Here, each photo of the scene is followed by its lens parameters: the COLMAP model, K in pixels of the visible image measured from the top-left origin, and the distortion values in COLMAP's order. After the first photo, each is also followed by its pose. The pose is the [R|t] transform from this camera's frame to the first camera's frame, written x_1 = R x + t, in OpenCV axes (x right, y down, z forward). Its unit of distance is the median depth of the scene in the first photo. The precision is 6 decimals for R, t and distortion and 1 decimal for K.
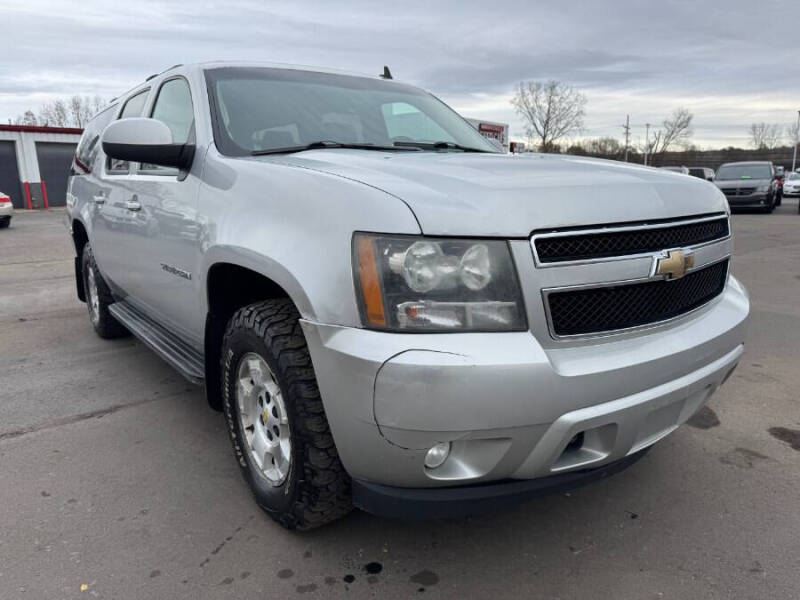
lens RADIAL K [[553.3, 0, 402.2], [0, 553.3, 302.2], [0, 0, 1]] dist [0.053453, -0.035504]
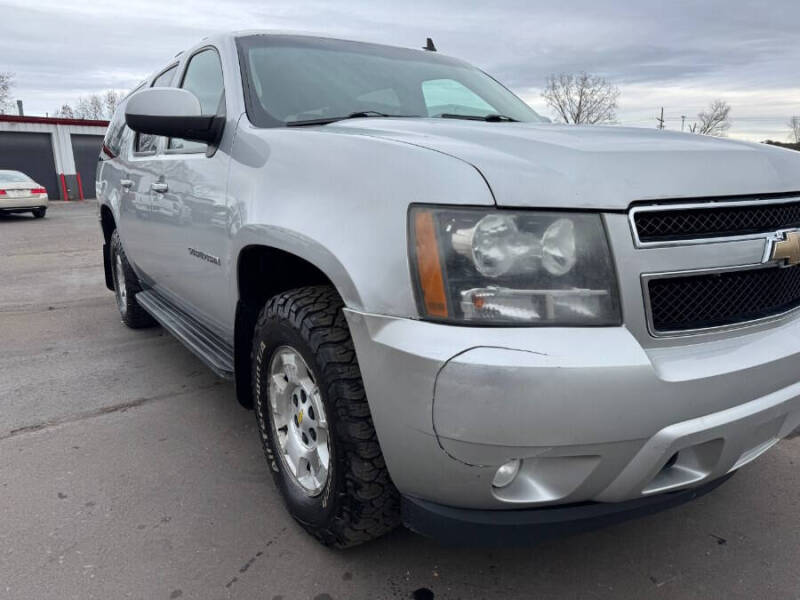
lens RADIAL K [[553.3, 0, 407.2], [0, 553.3, 302.4], [0, 0, 1]] dist [0.053453, -0.035504]
pose [[0.999182, 0.011948, -0.038623, -0.044817], [-0.011521, 0.999870, 0.011259, 0.009207], [0.038753, -0.010804, 0.999190, 0.125019]]
